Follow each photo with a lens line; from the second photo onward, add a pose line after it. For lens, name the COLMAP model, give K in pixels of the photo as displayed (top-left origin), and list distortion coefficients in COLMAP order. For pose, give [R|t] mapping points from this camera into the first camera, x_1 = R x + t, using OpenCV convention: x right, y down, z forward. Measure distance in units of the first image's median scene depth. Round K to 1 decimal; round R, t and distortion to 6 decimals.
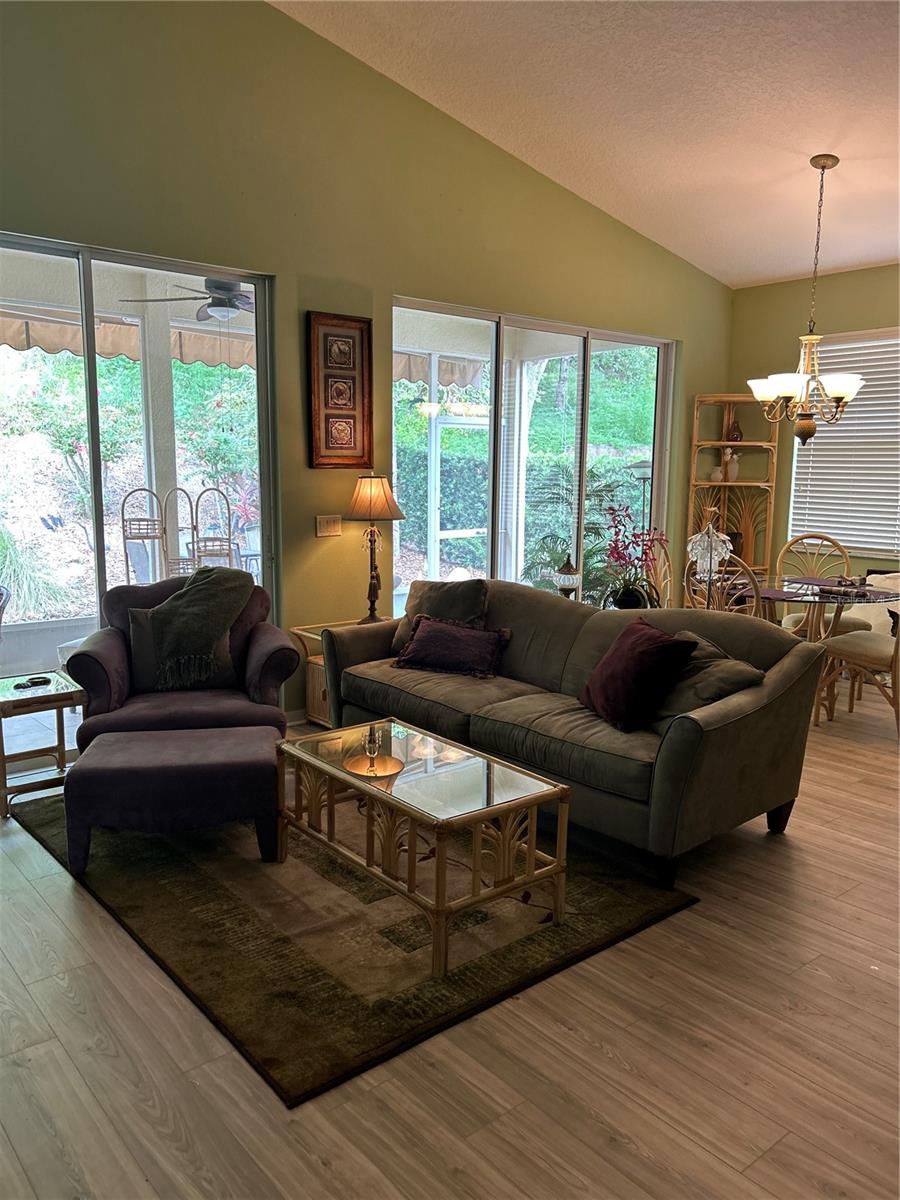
lens RADIAL K [[909.9, 0, 450.0], [0, 909.9, 600.0], [0, 0, 1]] dist [0.033495, -0.000947]
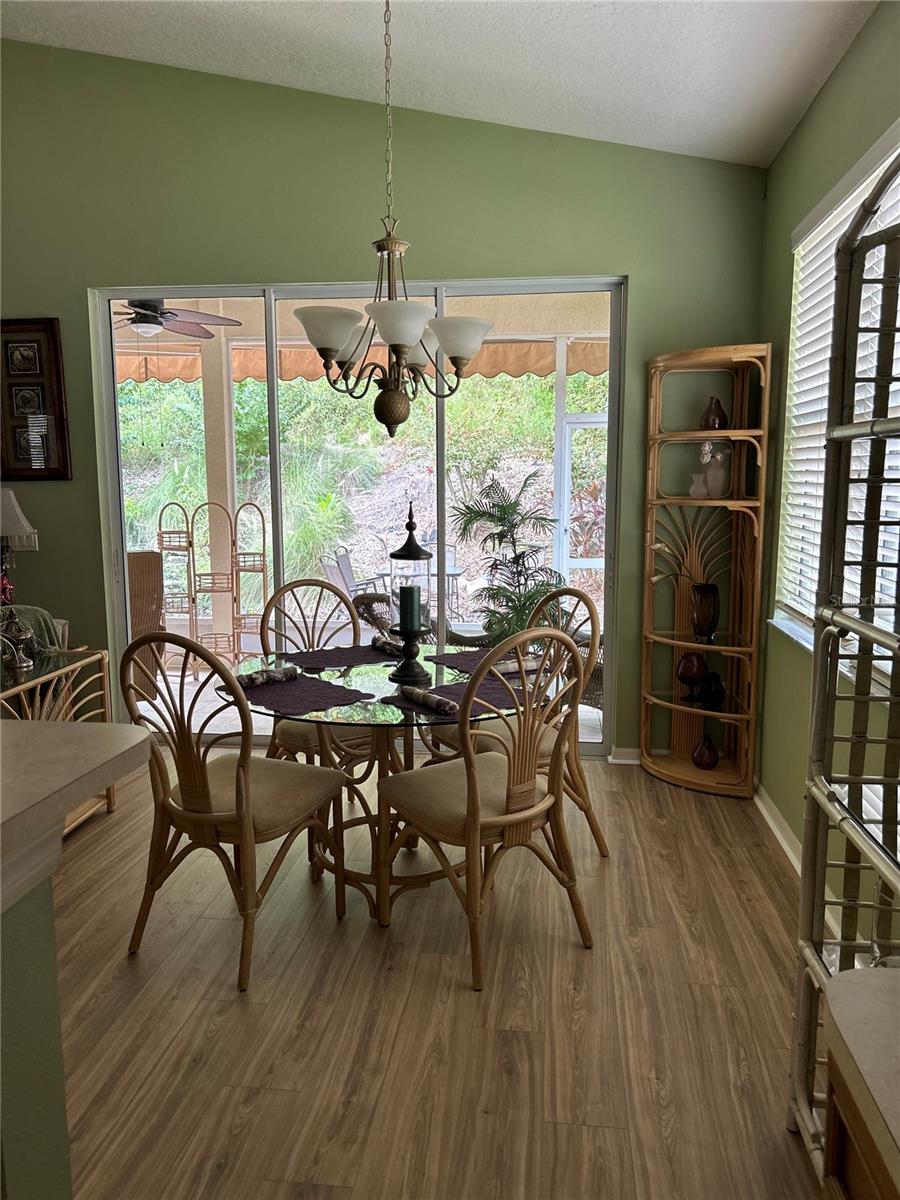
lens RADIAL K [[909.9, 0, 450.0], [0, 909.9, 600.0], [0, 0, 1]] dist [0.033495, -0.000947]
pose [[0.684931, 0.085580, -0.723564, 0.740383], [-0.097373, 0.994921, 0.025502, -0.075356], [0.722072, 0.052989, 0.689786, 0.564894]]
